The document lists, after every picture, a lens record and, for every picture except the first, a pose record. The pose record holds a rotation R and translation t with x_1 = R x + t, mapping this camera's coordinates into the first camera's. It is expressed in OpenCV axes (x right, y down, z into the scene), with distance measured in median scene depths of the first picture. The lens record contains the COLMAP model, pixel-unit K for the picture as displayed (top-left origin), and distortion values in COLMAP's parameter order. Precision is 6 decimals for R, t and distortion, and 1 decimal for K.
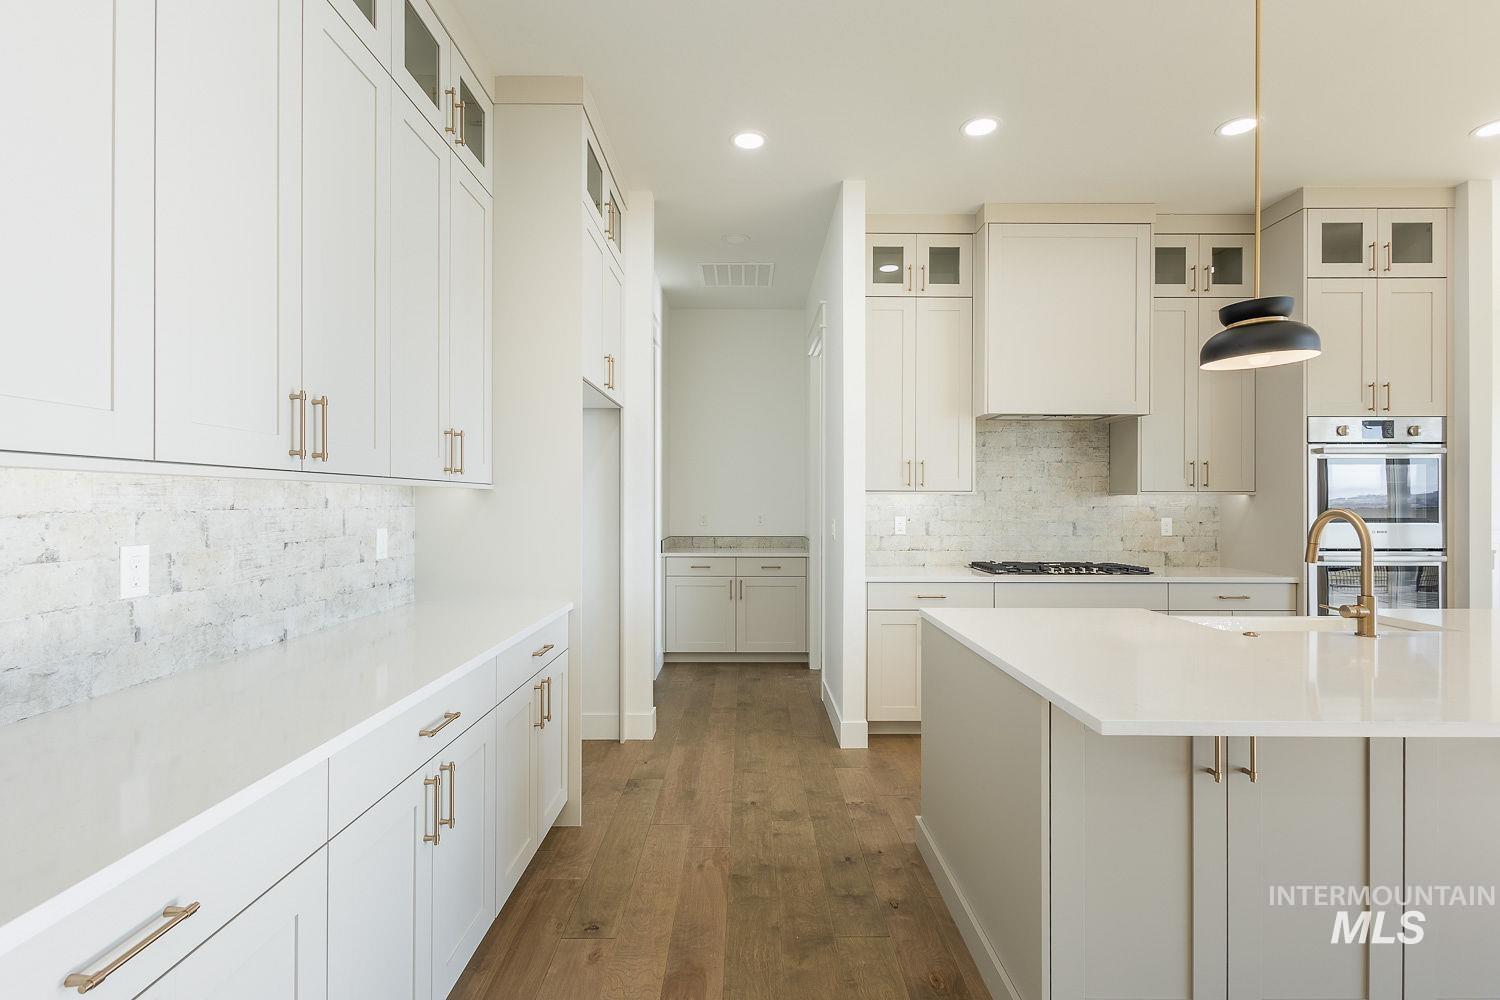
lens RADIAL K [[690.9, 0, 750.0], [0, 690.9, 500.0], [0, 0, 1]] dist [0.007541, -0.001380]
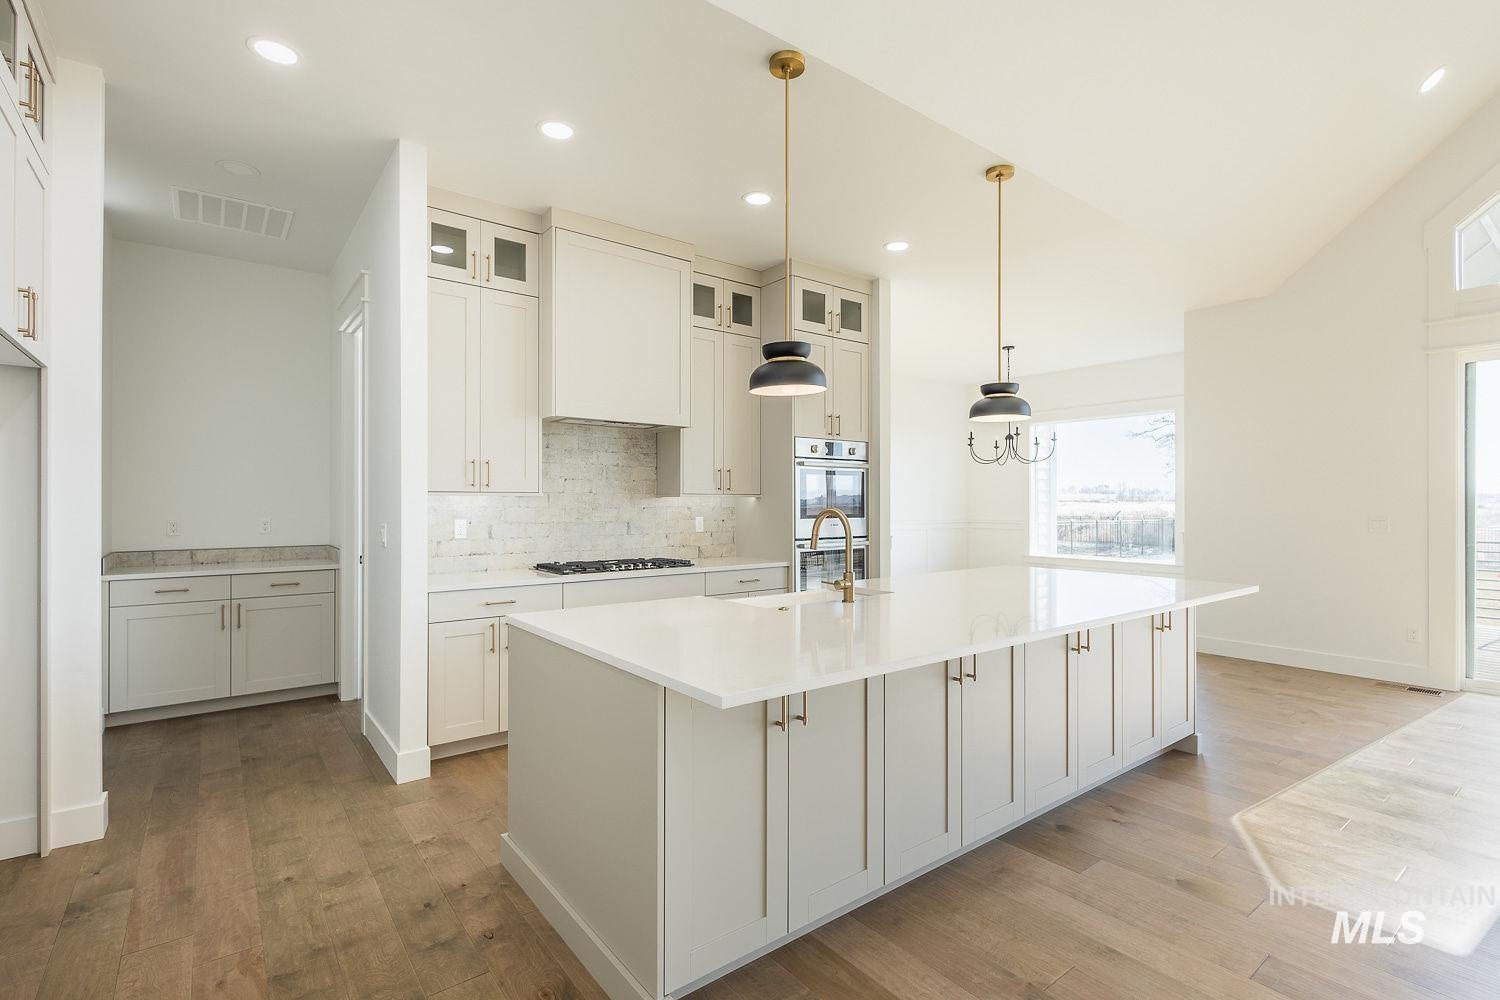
lens RADIAL K [[695.4, 0, 750.0], [0, 695.4, 500.0], [0, 0, 1]] dist [0.003777, -0.000991]
pose [[0.793439, 0.000530, 0.608649, -0.048588], [0.000838, 0.999998, -0.001963, 0.000025], [-0.608649, 0.002067, 0.793437, 0.023616]]
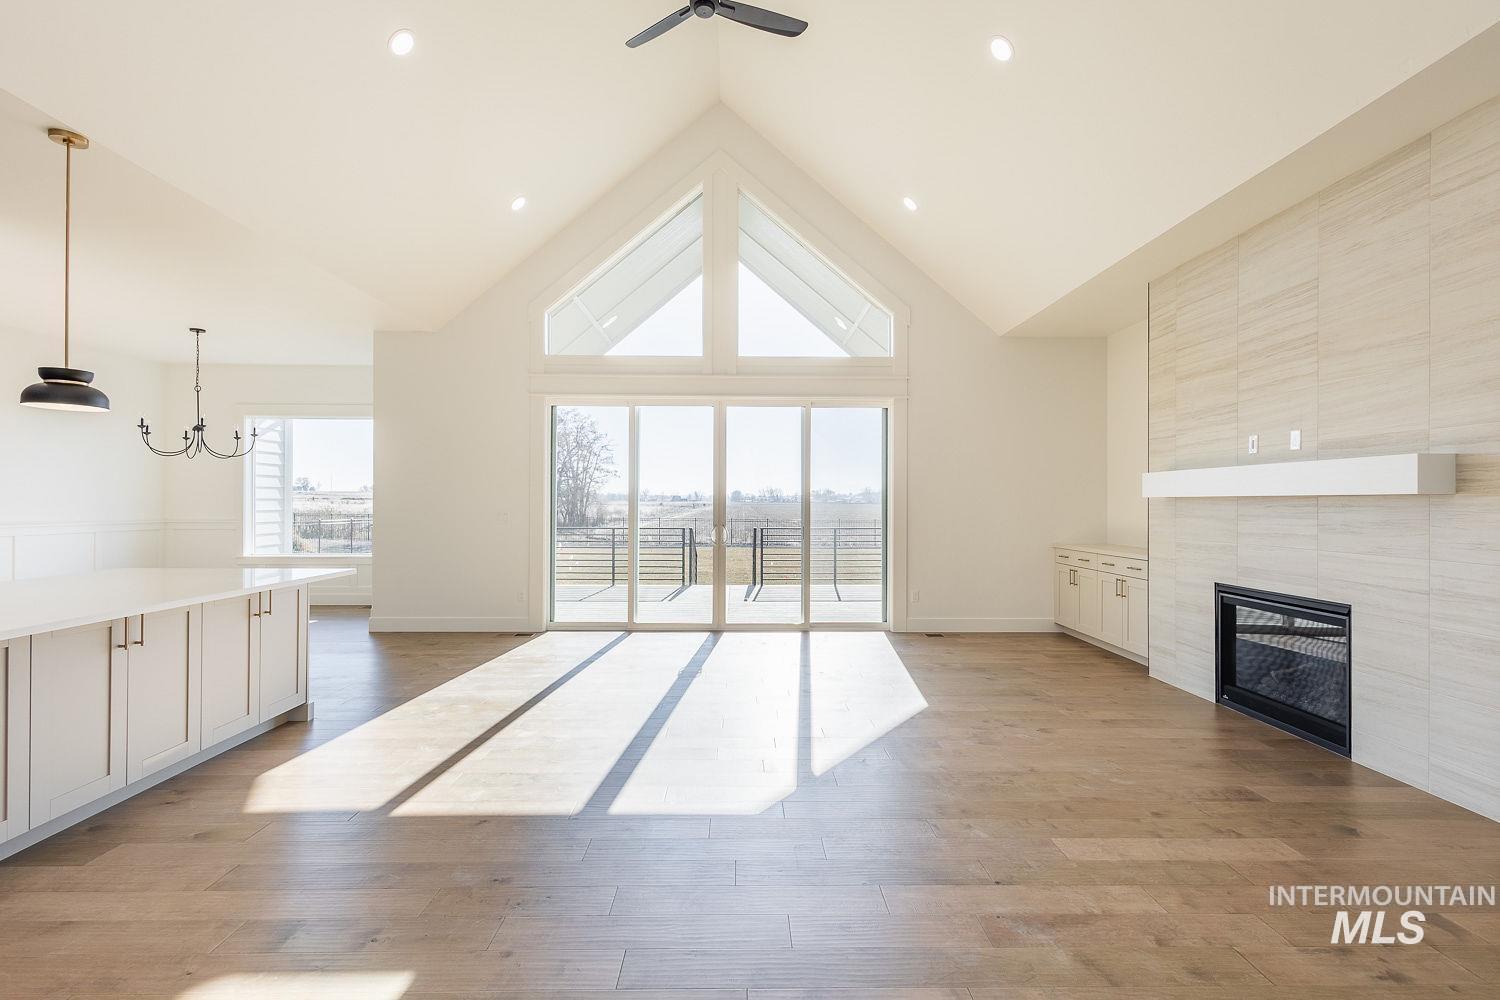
lens RADIAL K [[684.8, 0, 750.0], [0, 684.8, 500.0], [0, 0, 1]] dist [0.001383, -0.000526]
pose [[-0.020154, 0.000913, 0.999796, -0.069566], [-0.005385, 0.999985, -0.001022, -0.001118], [-0.999782, -0.005404, -0.020149, -0.253993]]
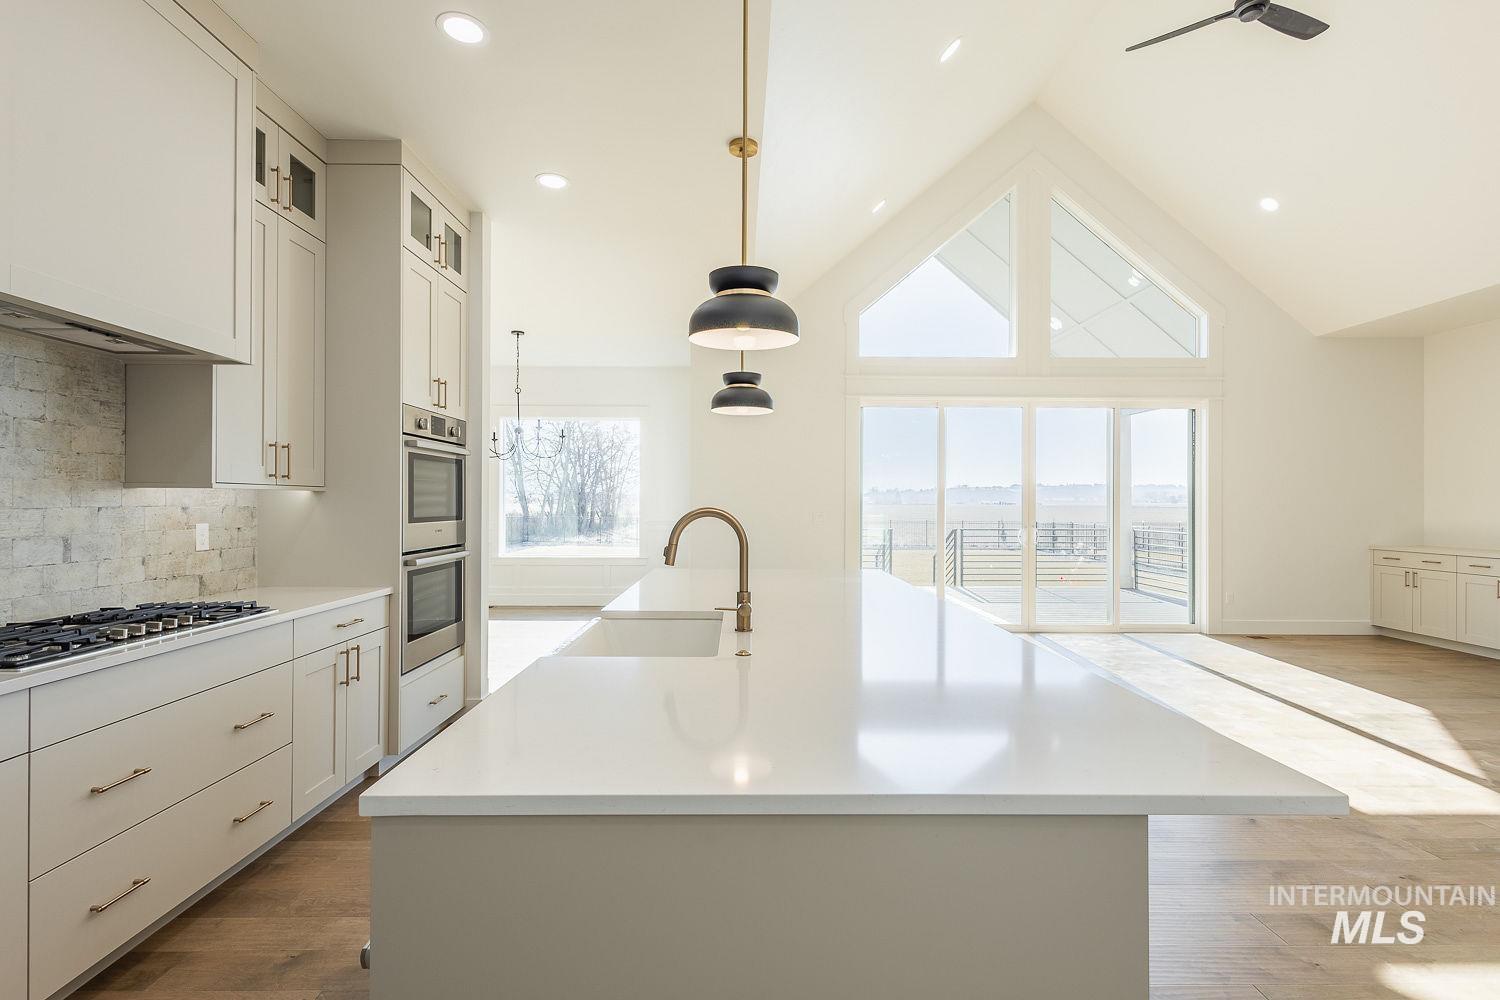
lens RADIAL K [[691.8, 0, 750.0], [0, 691.8, 500.0], [0, 0, 1]] dist [-0.001925, -0.000066]
pose [[-0.007836, 0.002380, 0.999966, -0.073314], [-0.005397, 0.999983, -0.002422, 0.002431], [-0.999955, -0.005416, -0.007823, 0.546803]]
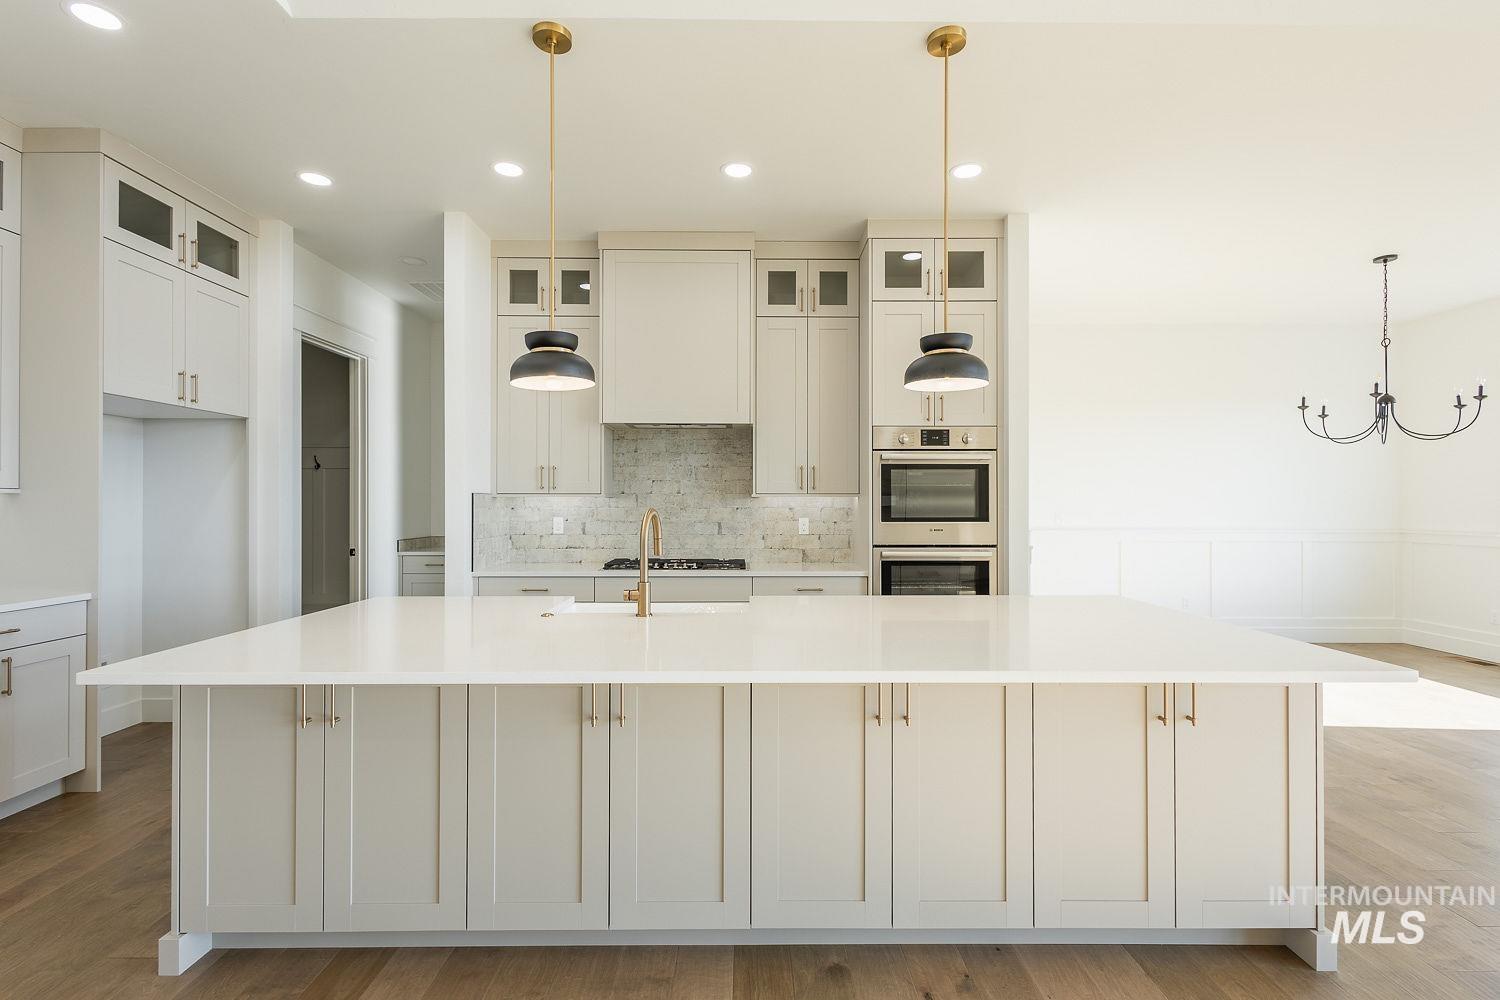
lens RADIAL K [[691.9, 0, 750.0], [0, 691.9, 500.0], [0, 0, 1]] dist [0.004258, -0.000183]
pose [[0.999986, -0.001694, 0.004945, 0.581828], [0.001707, 0.999995, -0.002772, 0.000490], [-0.004940, 0.002780, 0.999984, -0.099821]]
